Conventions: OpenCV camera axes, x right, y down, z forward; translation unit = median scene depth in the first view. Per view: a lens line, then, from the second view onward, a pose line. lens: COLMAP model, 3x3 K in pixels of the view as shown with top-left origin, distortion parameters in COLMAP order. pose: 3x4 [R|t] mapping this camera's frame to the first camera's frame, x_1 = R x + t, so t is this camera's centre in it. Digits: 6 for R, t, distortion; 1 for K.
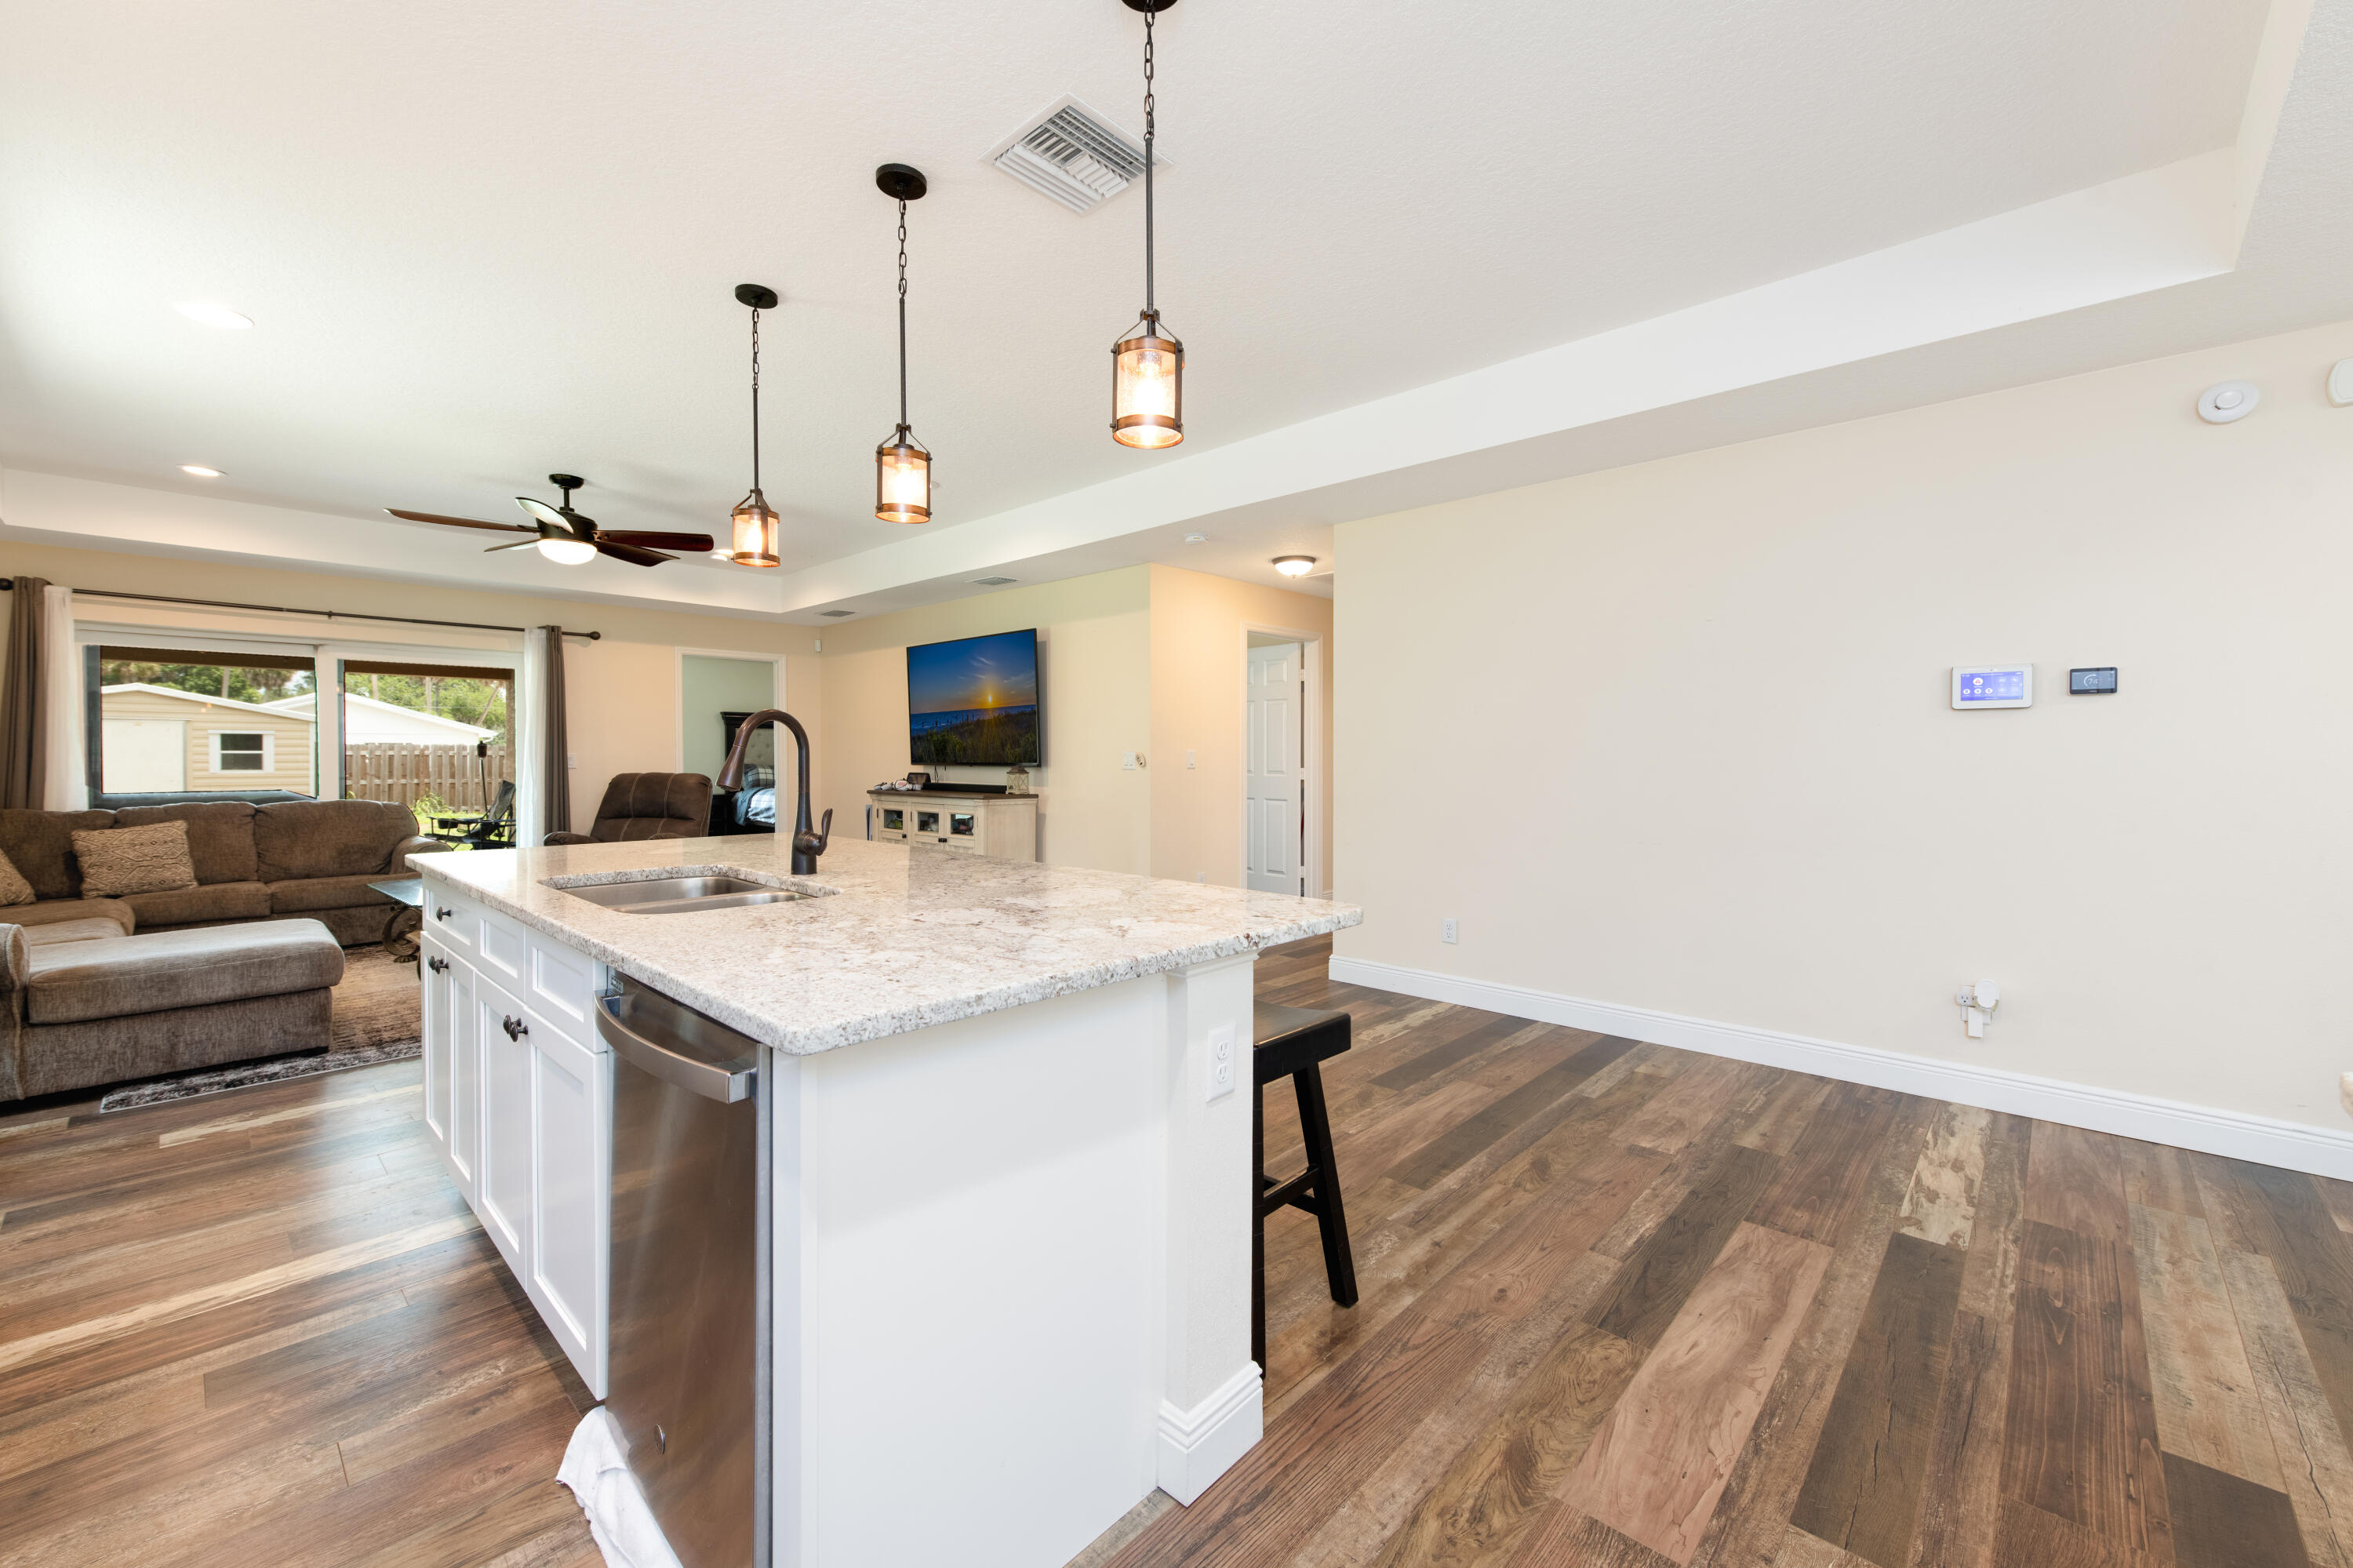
lens RADIAL K [[941.3, 0, 1193.8], [0, 941.3, 769.8], [0, 0, 1]] dist [0.008351, -0.000100]
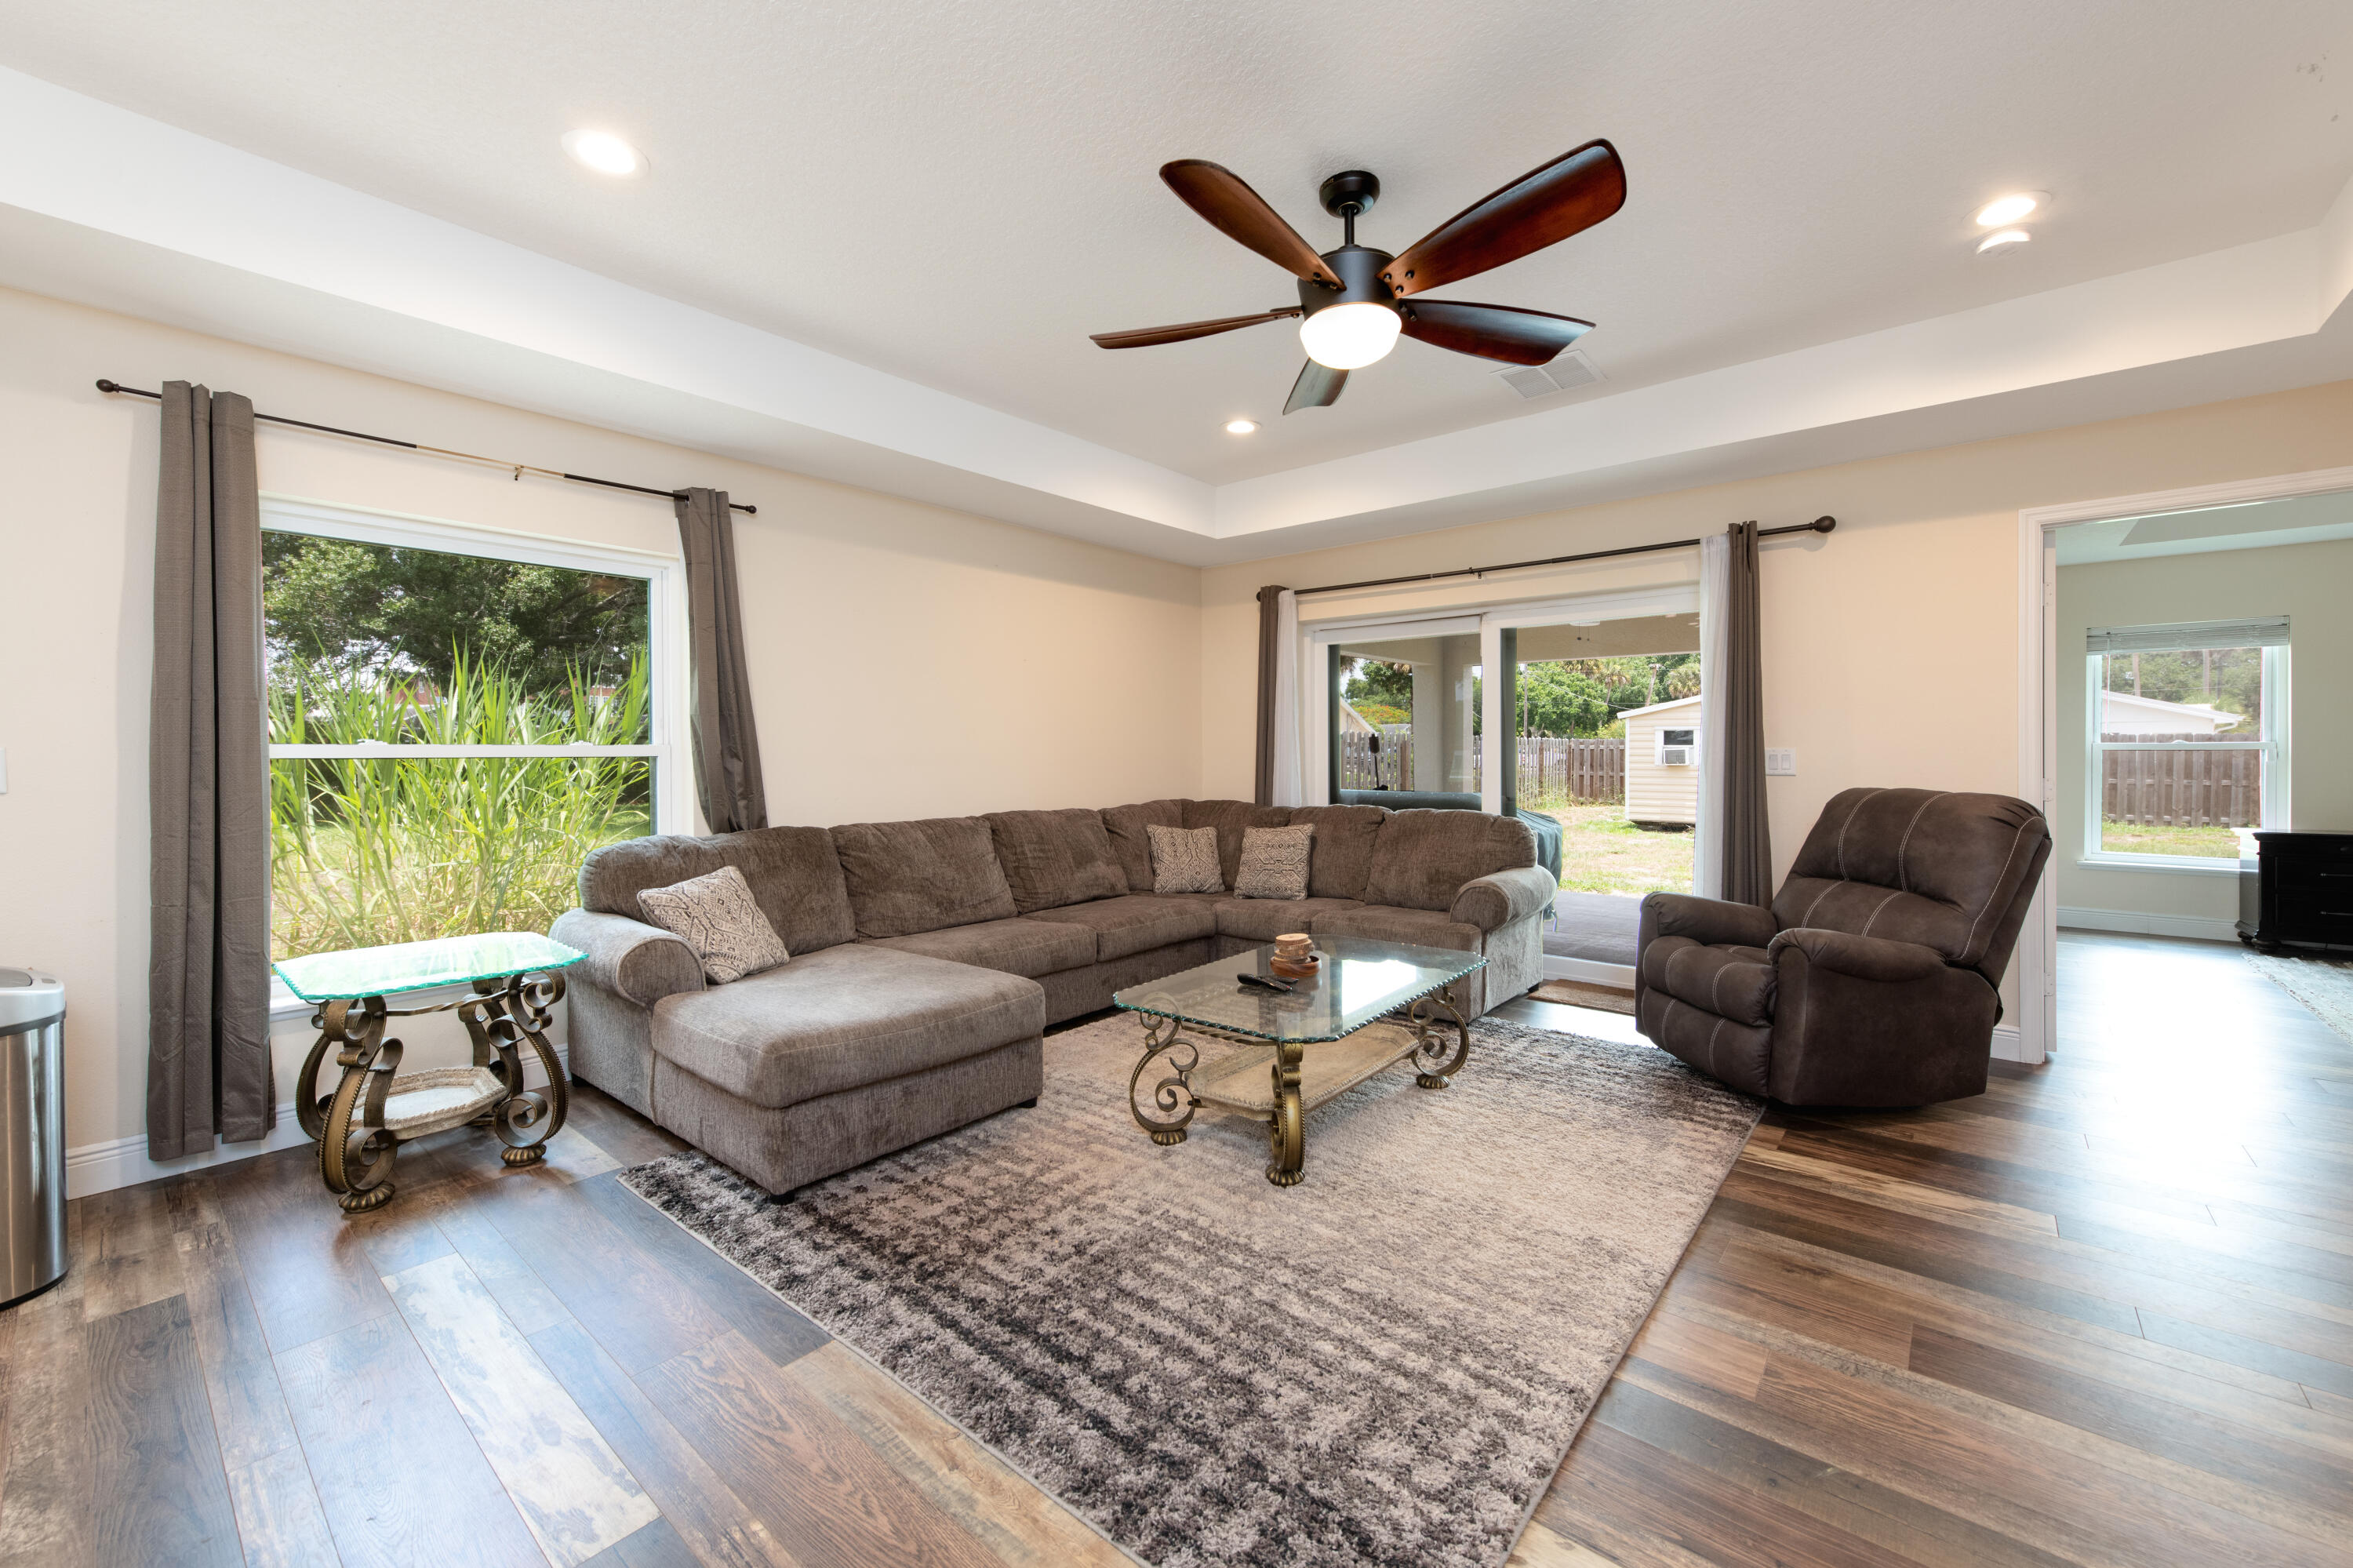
lens RADIAL K [[941.3, 0, 1188.9], [0, 941.3, 764.0], [0, 0, 1]] dist [0.008351, -0.000100]
pose [[0.051063, 0.014792, -0.998586, -0.297660], [-0.013025, 0.999815, 0.014144, -0.028285], [0.998610, 0.012284, 0.051247, 1.517509]]
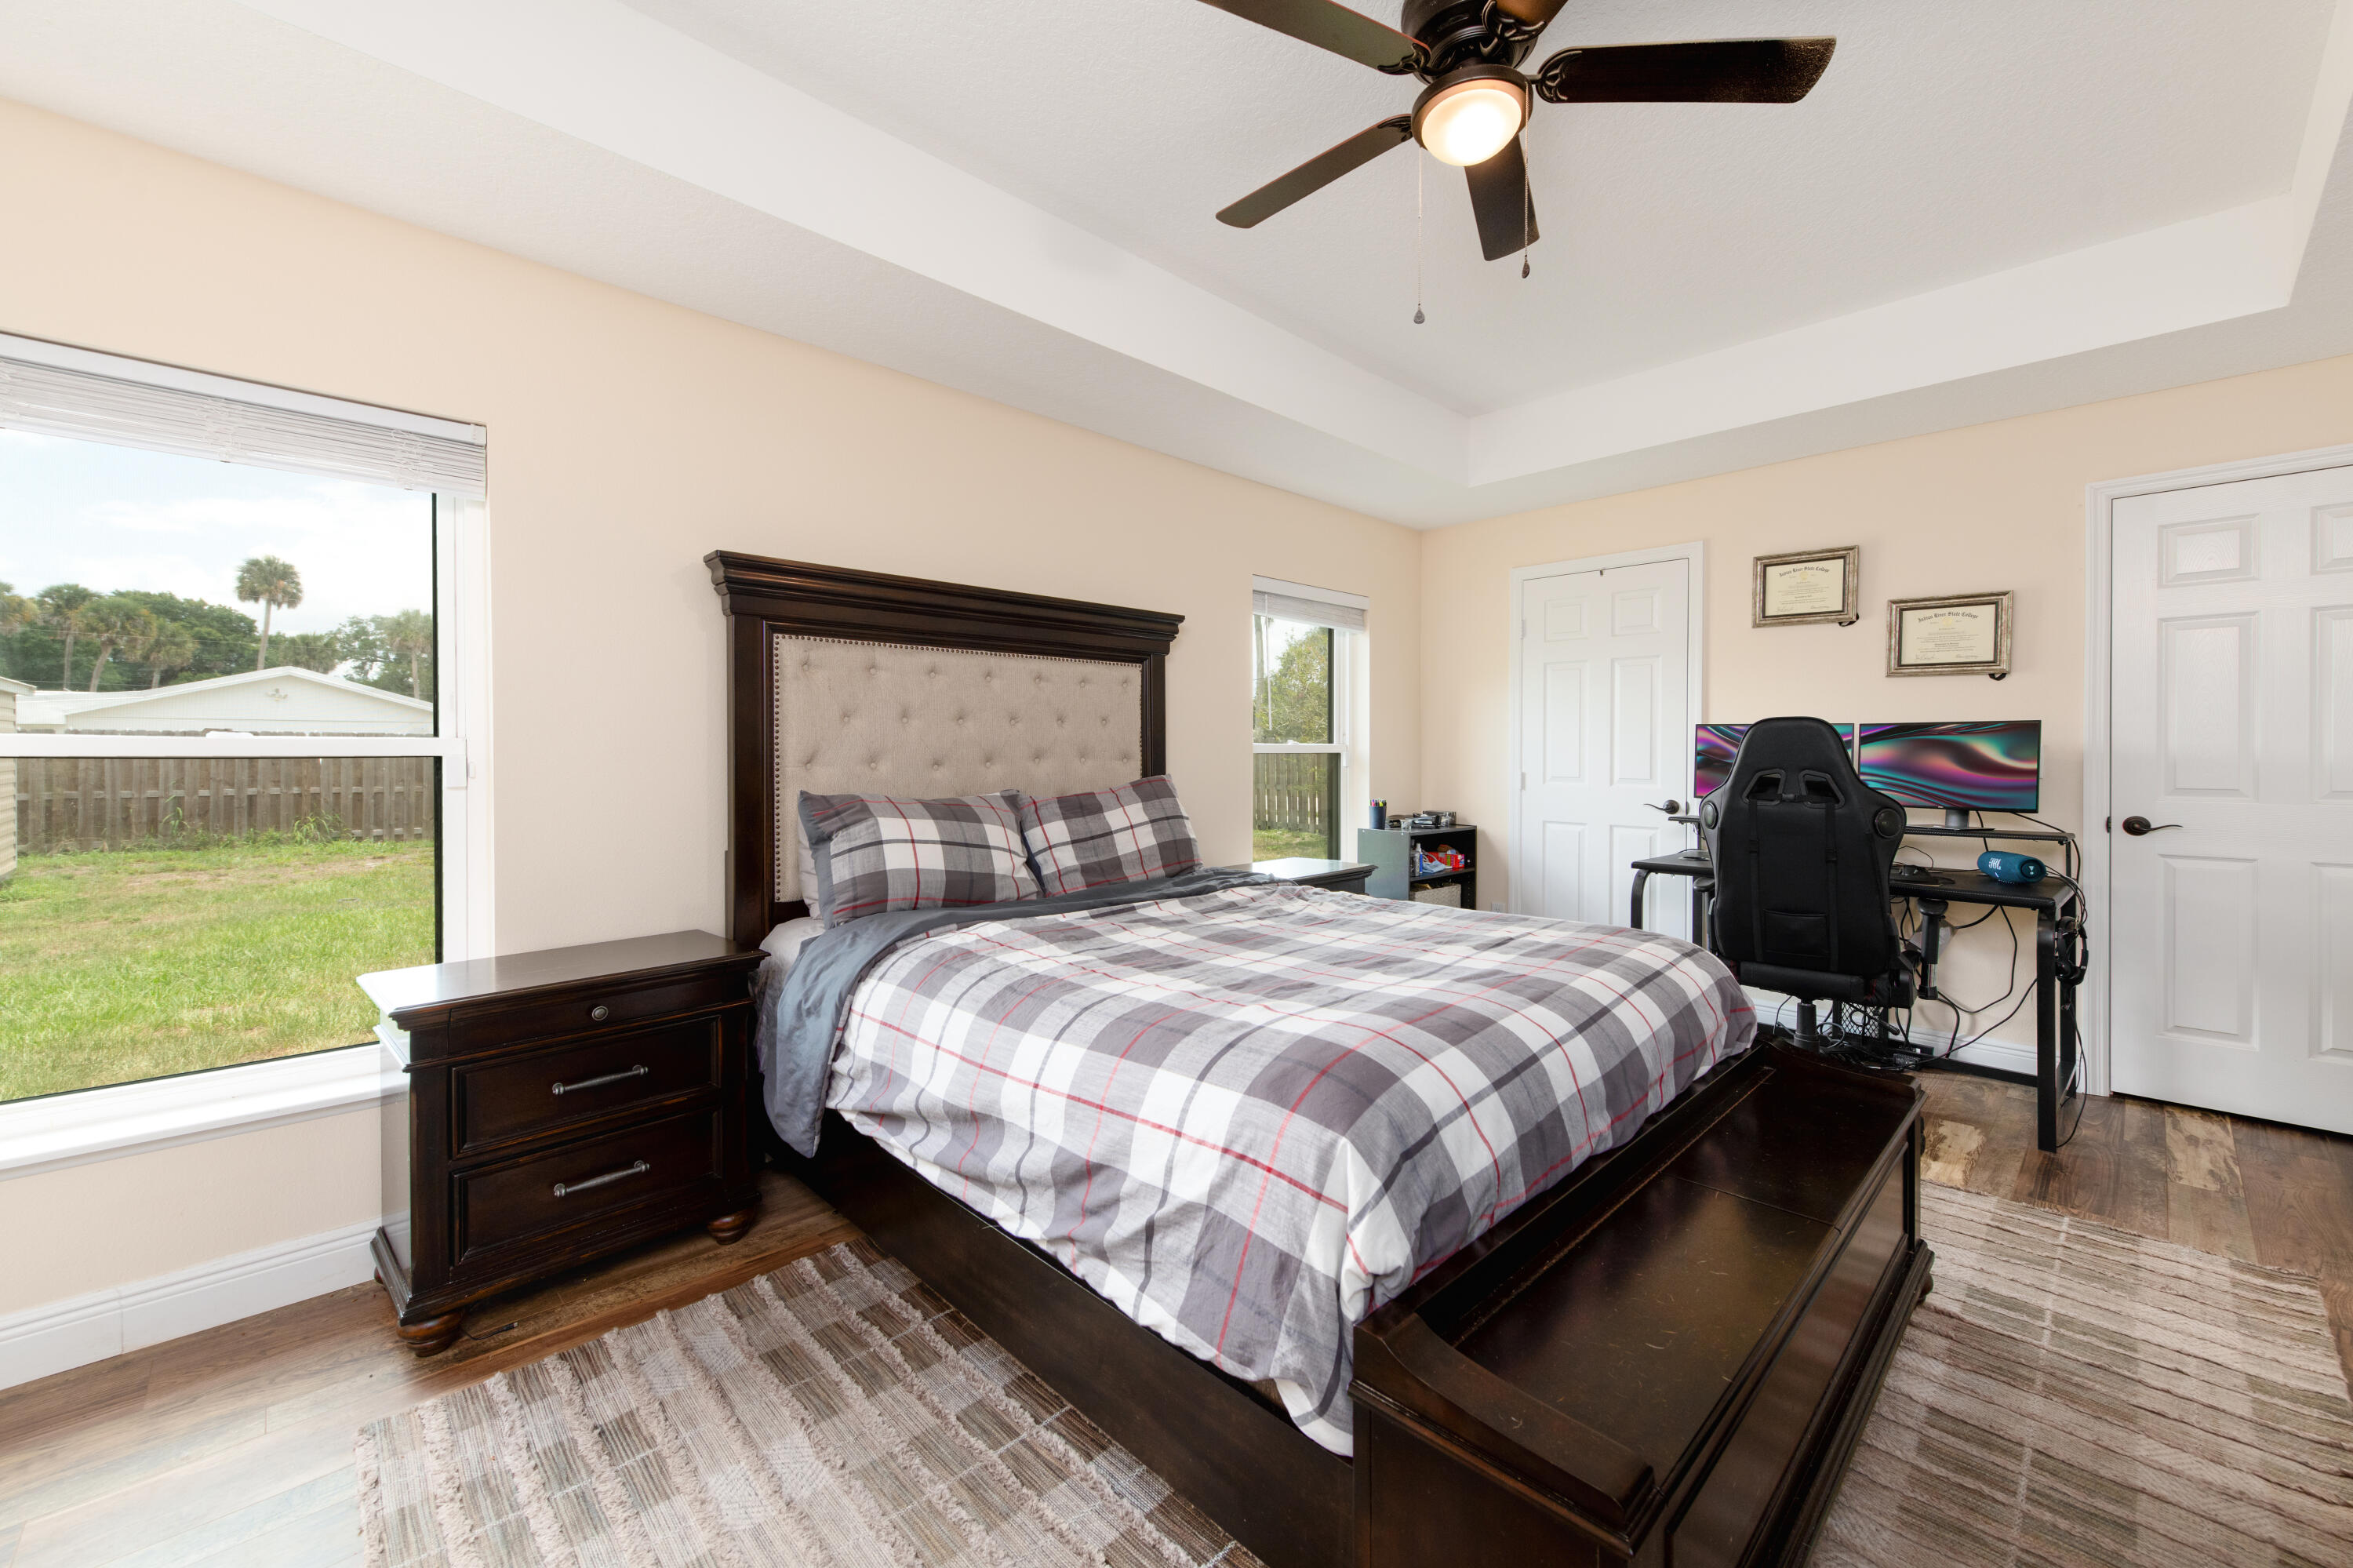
lens RADIAL K [[941.3, 0, 1175.5], [0, 941.3, 773.4], [0, 0, 1]] dist [0.008351, -0.000100]
pose [[0.997832, 0.001319, -0.065805, -1.490771], [-0.000570, 0.999935, 0.011410, -0.052983], [0.065816, -0.011348, 0.997767, 3.111591]]
